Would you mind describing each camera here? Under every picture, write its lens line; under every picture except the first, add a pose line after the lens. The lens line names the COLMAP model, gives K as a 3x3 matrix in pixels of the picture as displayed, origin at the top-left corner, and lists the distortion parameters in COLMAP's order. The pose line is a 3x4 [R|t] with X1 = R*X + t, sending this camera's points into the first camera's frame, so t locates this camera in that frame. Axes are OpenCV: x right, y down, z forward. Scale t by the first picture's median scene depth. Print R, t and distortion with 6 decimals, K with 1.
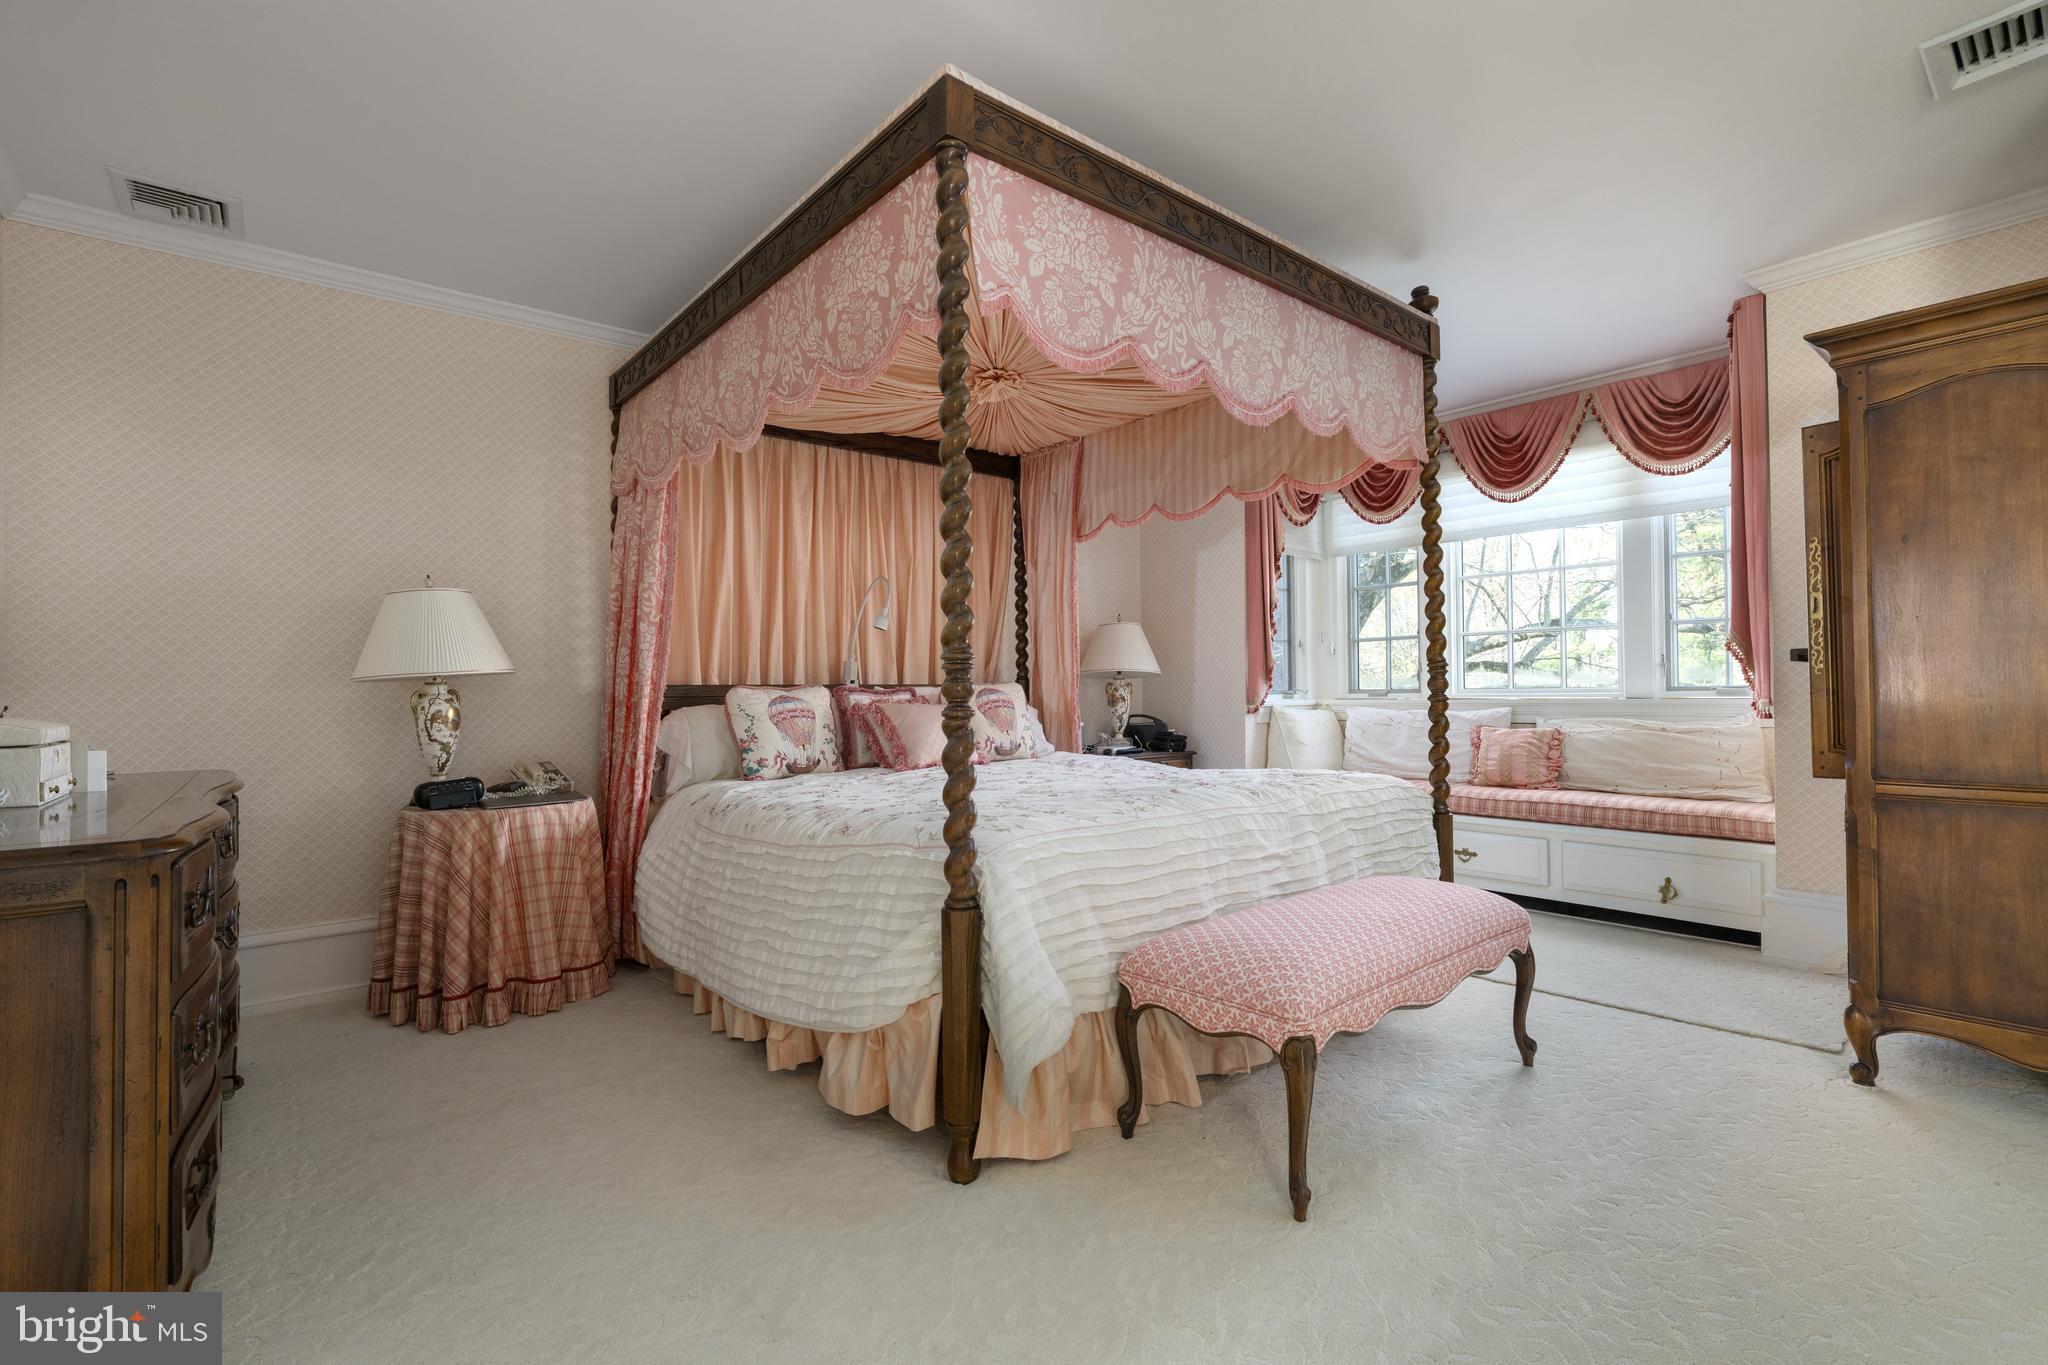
lens RADIAL K [[926.6, 0, 1014.6], [0, 926.6, 685.6], [0, 0, 1]] dist [-0.002028, 0.000471]
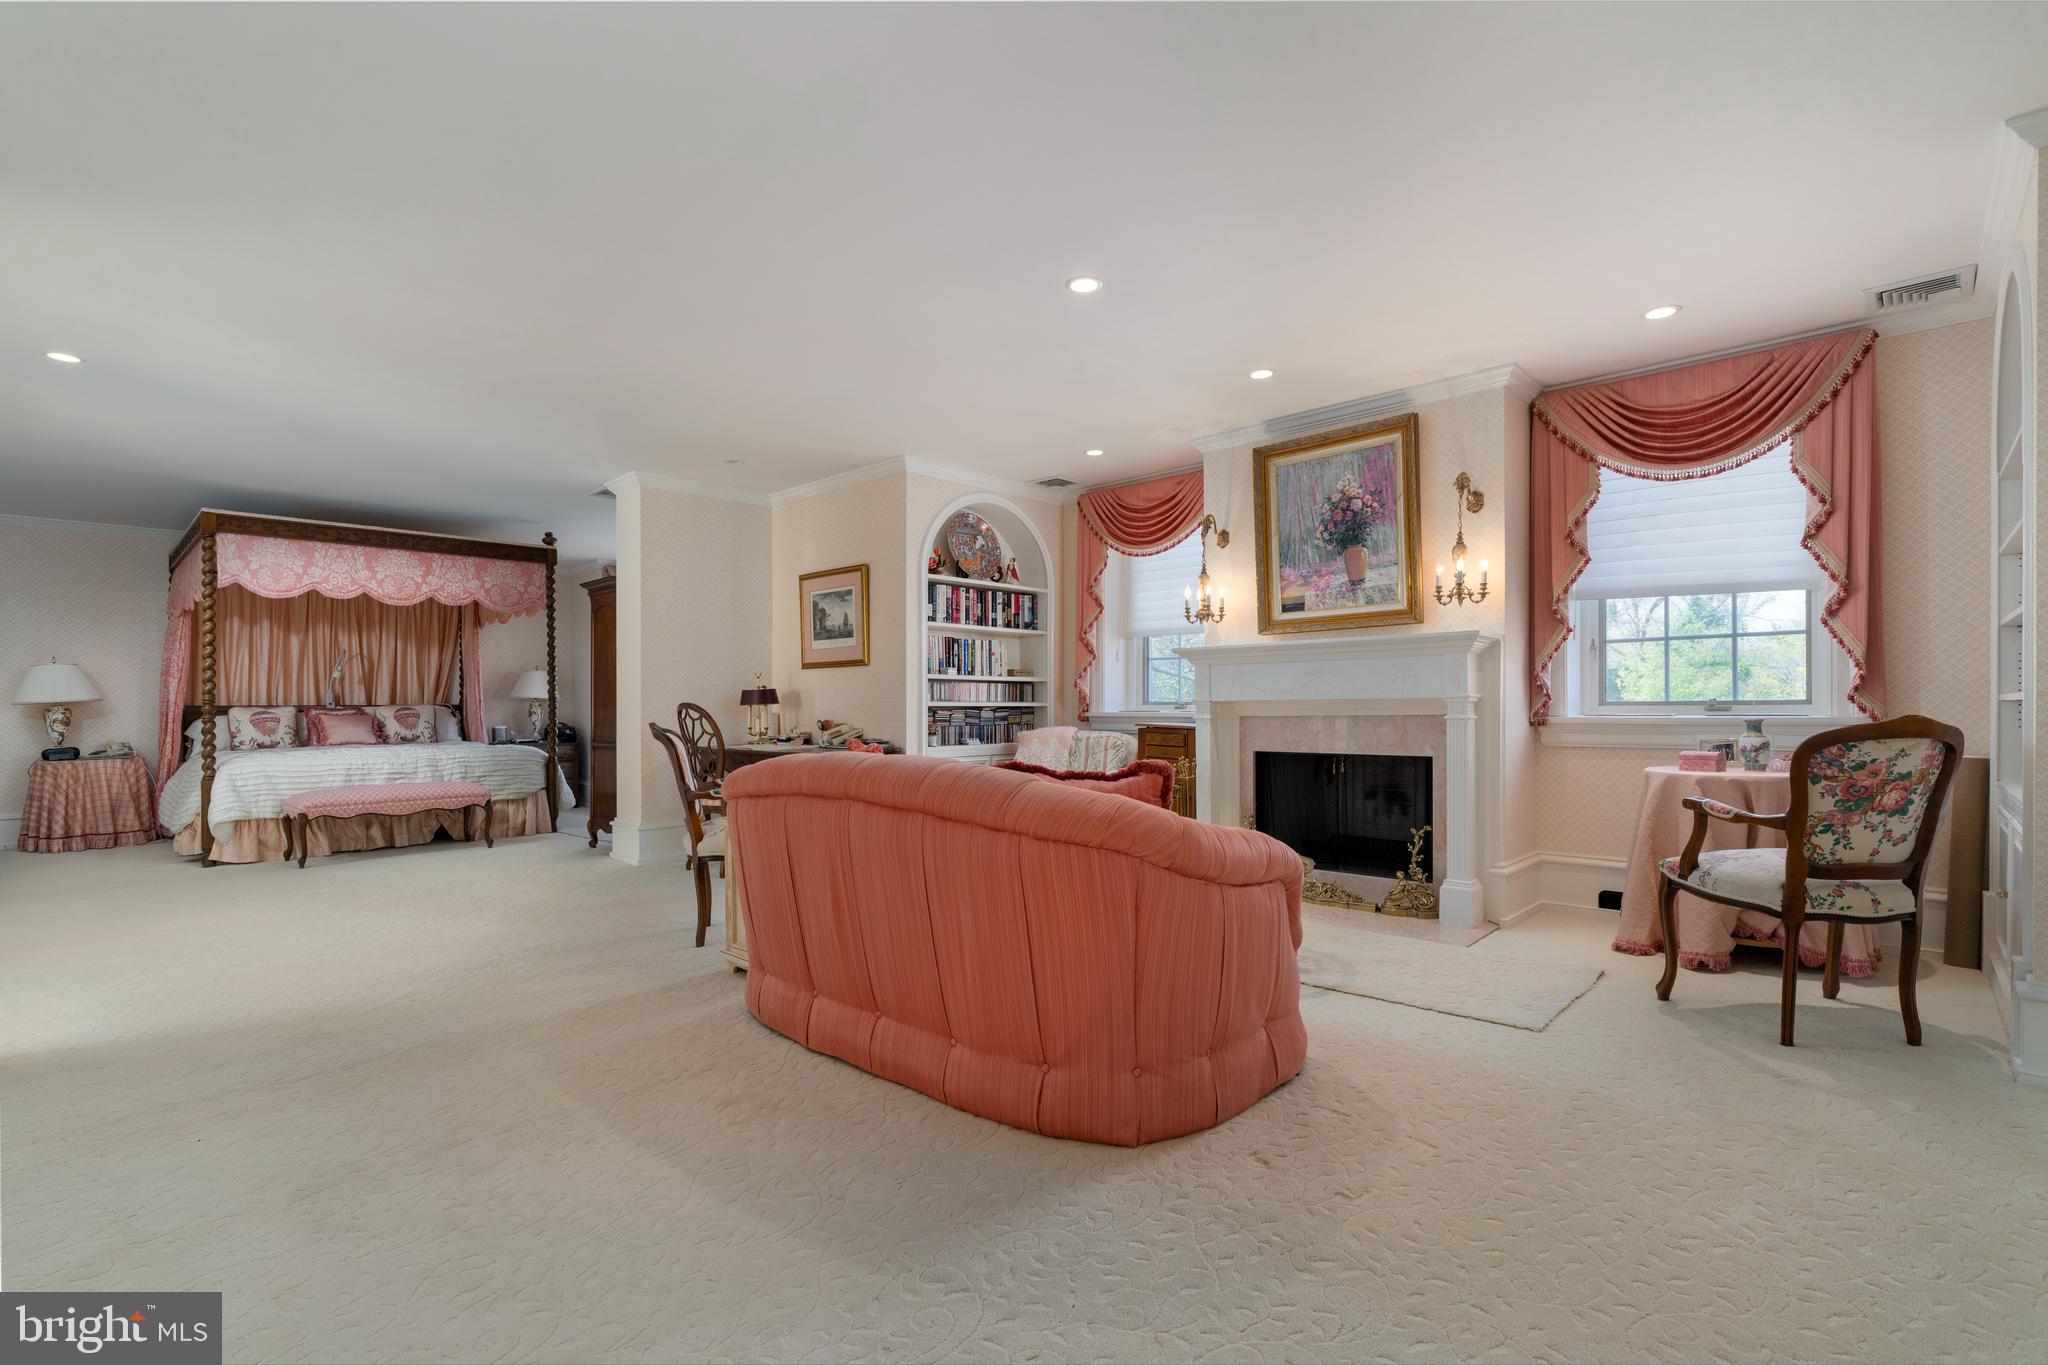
lens RADIAL K [[926.6, 0, 1034.3], [0, 926.6, 688.8], [0, 0, 1]] dist [-0.002028, 0.000471]
pose [[0.992650, 0.003302, 0.120976, 1.552696], [-0.001614, 0.999900, -0.014047, -0.016596], [-0.121010, 0.013749, 0.992556, -1.615731]]
